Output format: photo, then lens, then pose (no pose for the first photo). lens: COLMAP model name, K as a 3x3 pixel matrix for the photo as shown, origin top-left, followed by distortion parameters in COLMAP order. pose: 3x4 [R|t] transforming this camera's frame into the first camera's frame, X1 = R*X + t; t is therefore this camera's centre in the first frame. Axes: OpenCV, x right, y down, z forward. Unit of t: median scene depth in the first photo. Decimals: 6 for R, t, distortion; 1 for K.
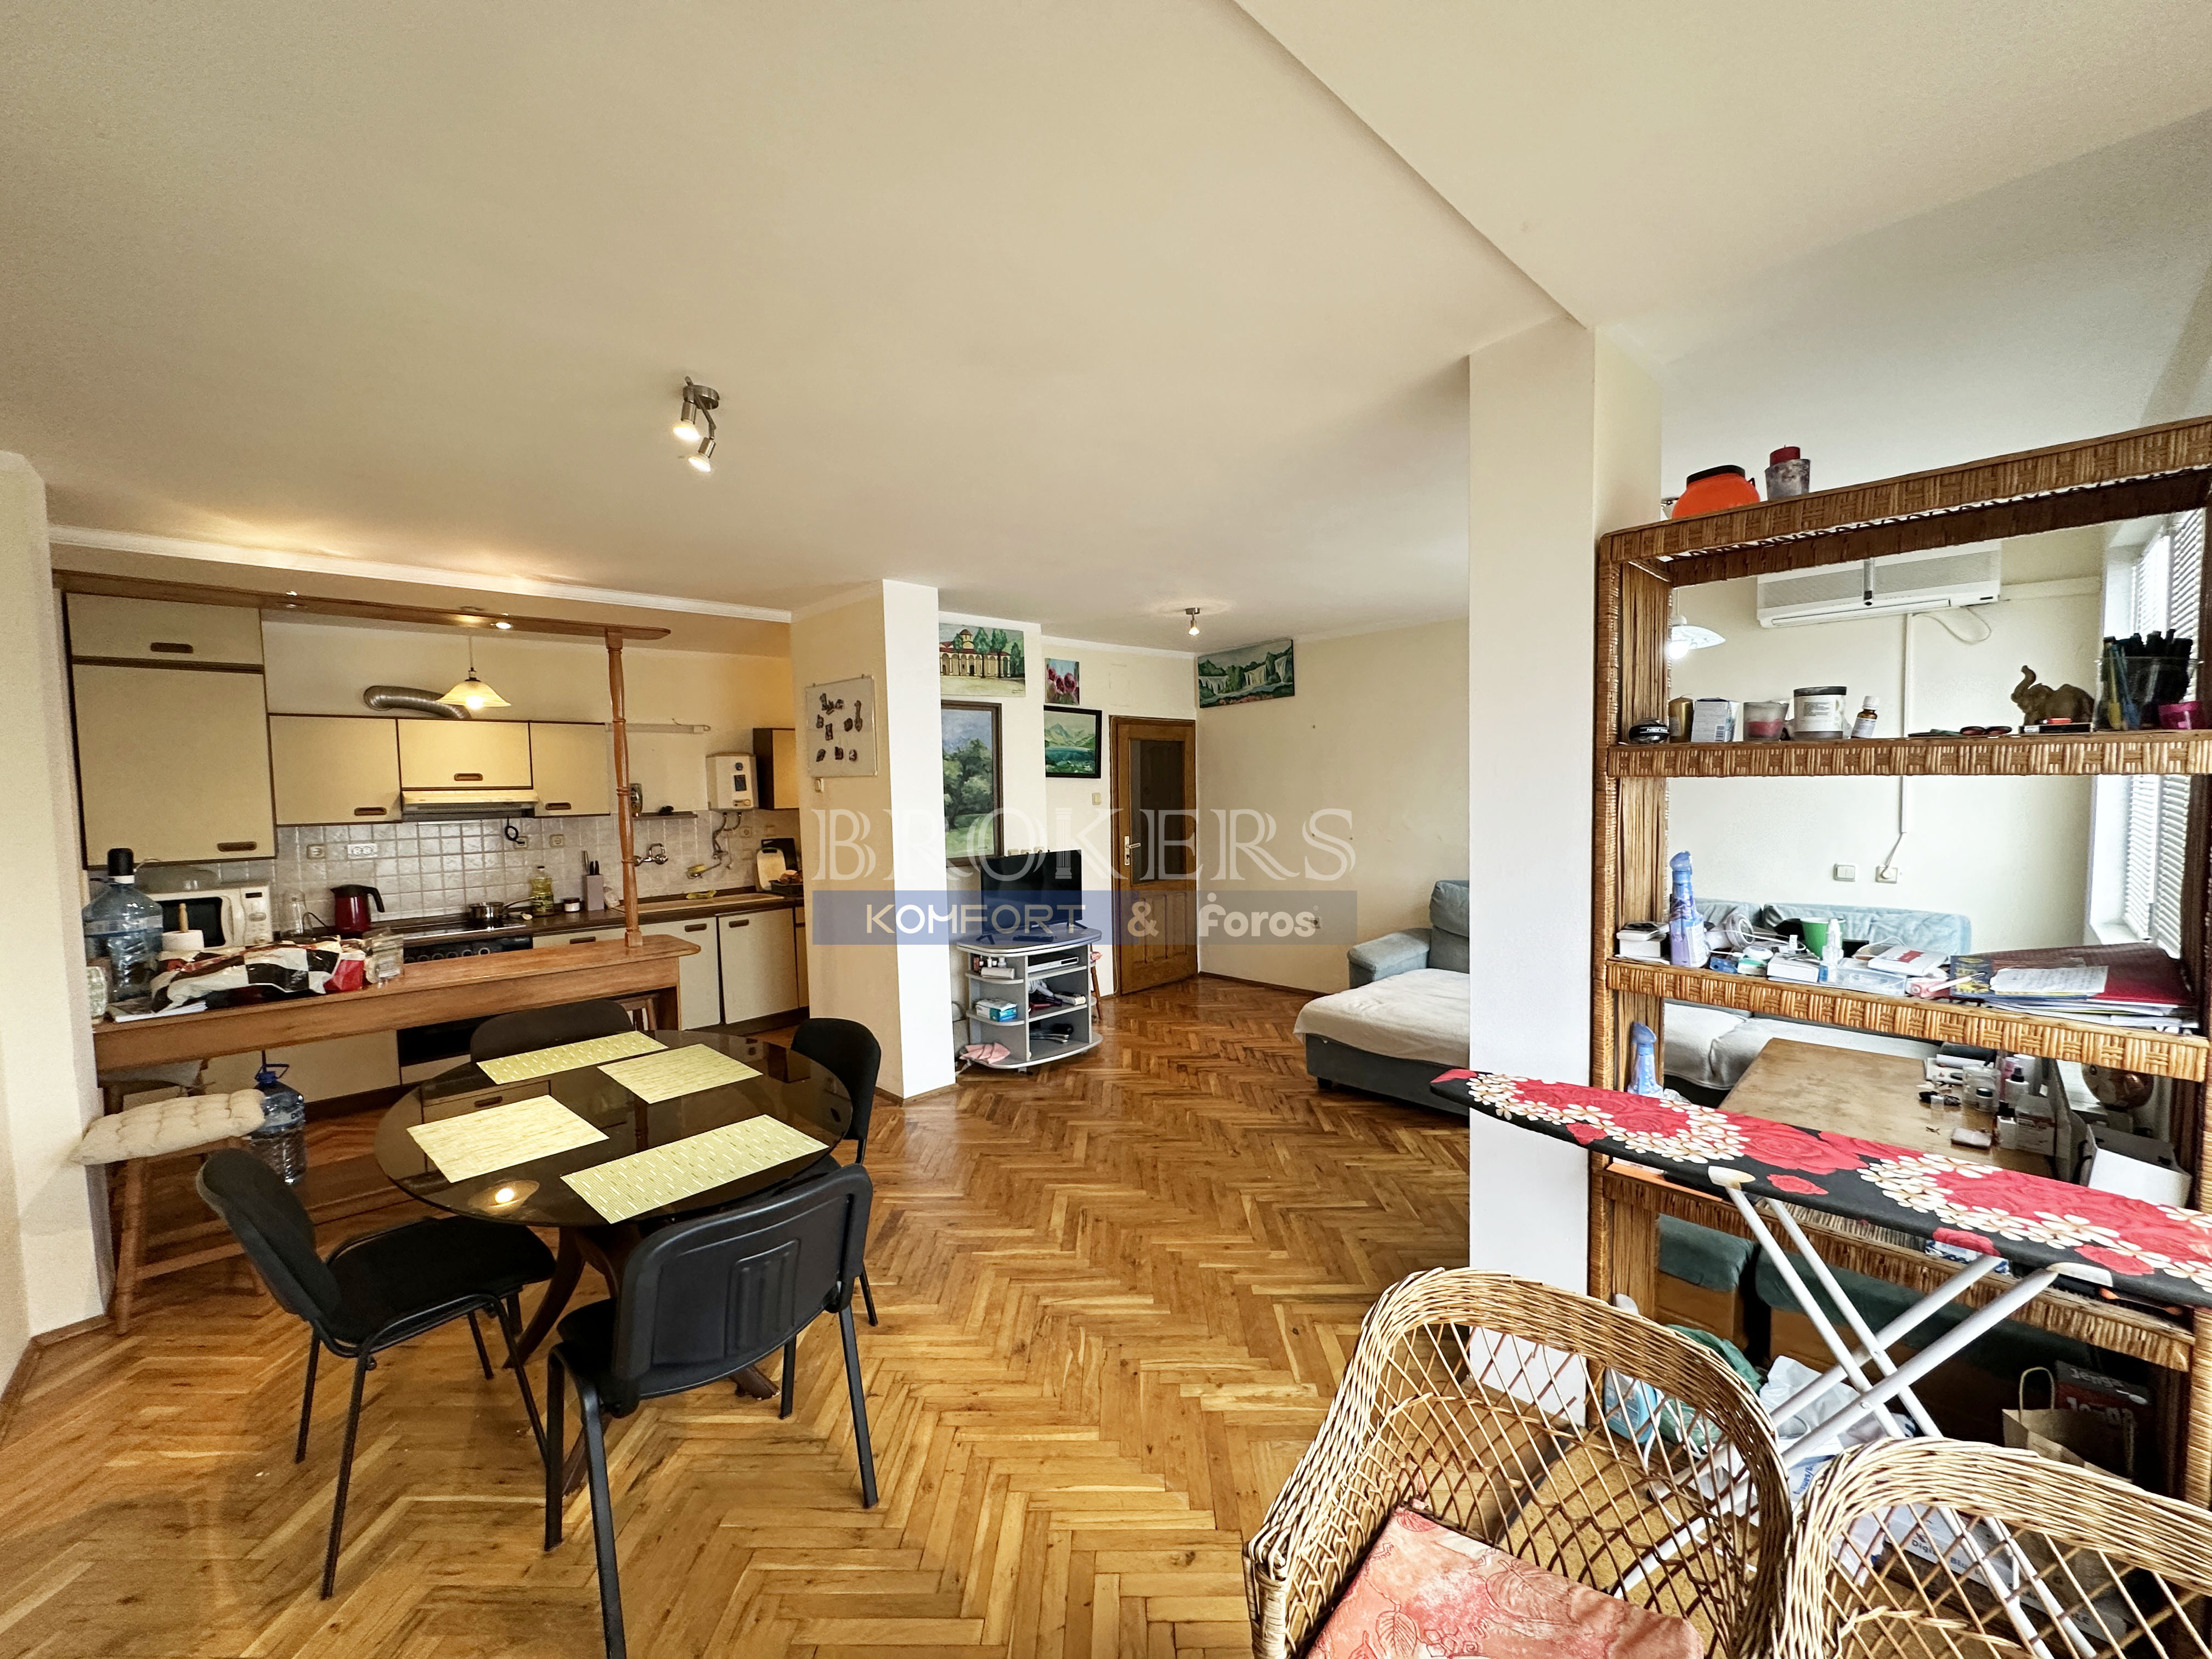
lens RADIAL K [[885.4, 0, 1101.7], [0, 885.4, 832.6], [0, 0, 1]] dist [-0.000595, 0.000251]
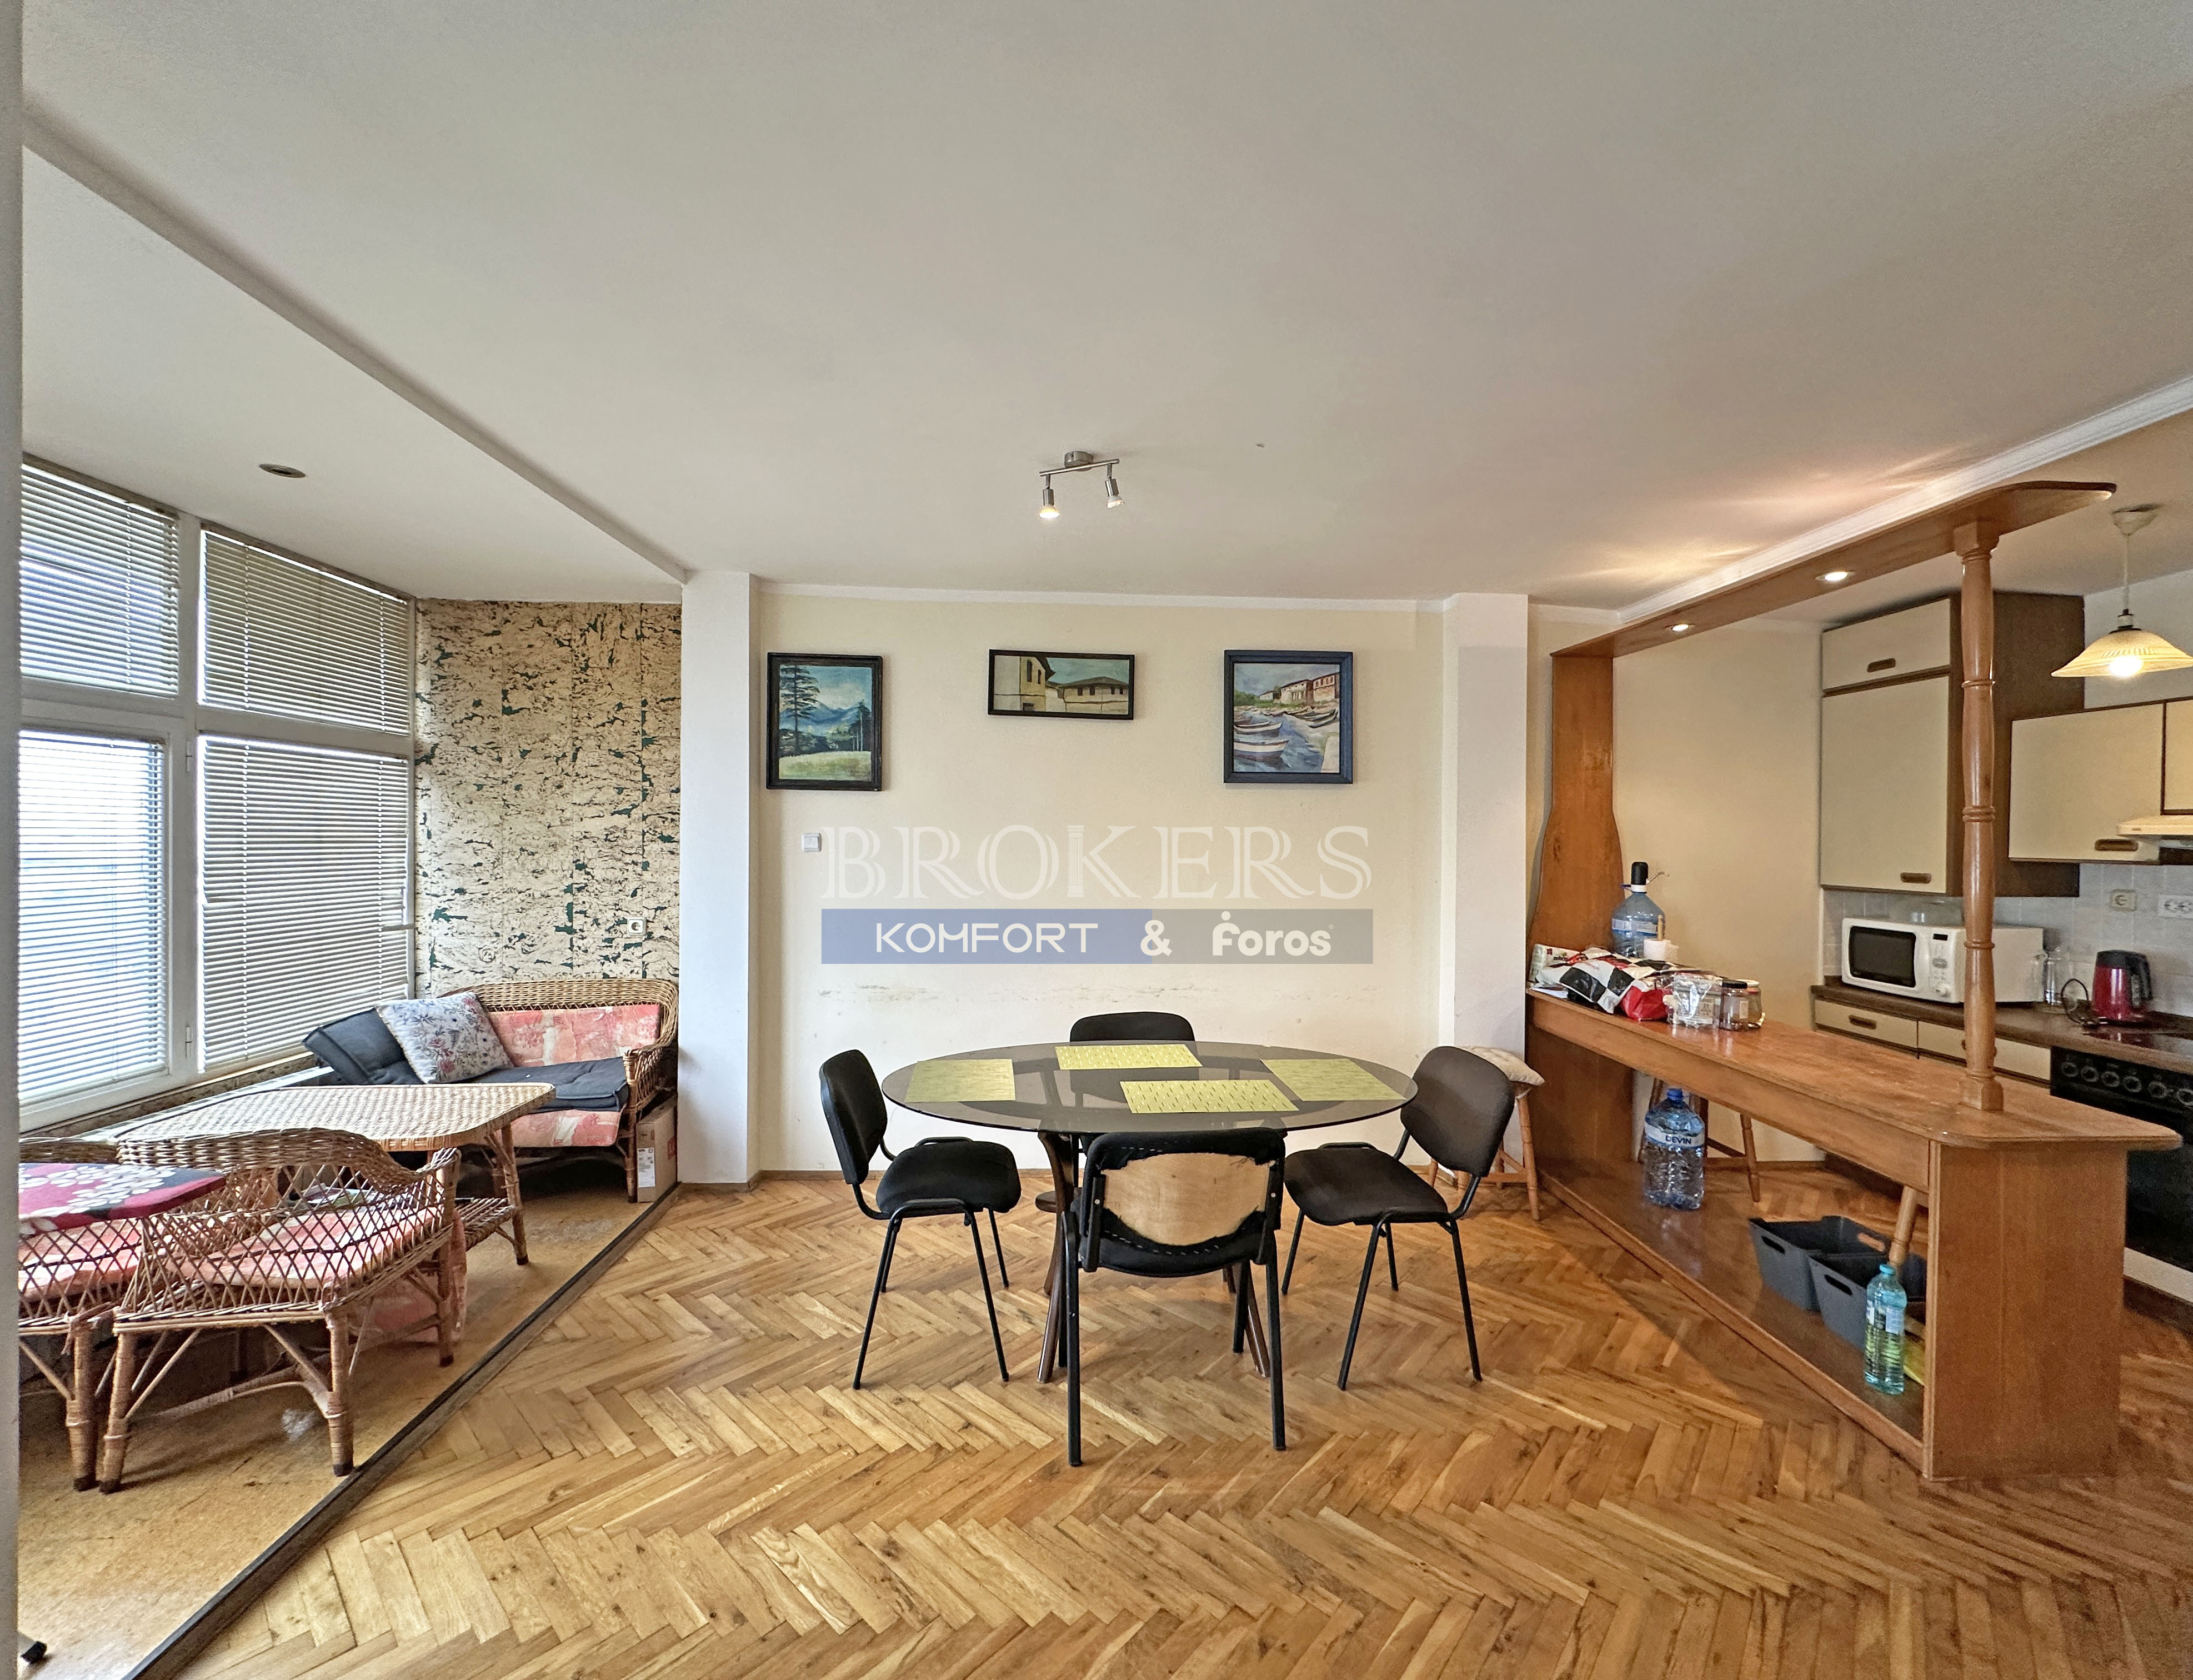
lens RADIAL K [[893.9, 0, 1112.3], [0, 893.9, 843.3], [0, 0, 1]] dist [-0.001355, -0.000161]
pose [[-0.636127, 0.023448, -0.771228, 0.307047], [-0.038798, 0.997302, 0.062323, -0.061439], [0.770608, 0.069568, -0.633501, 1.349561]]
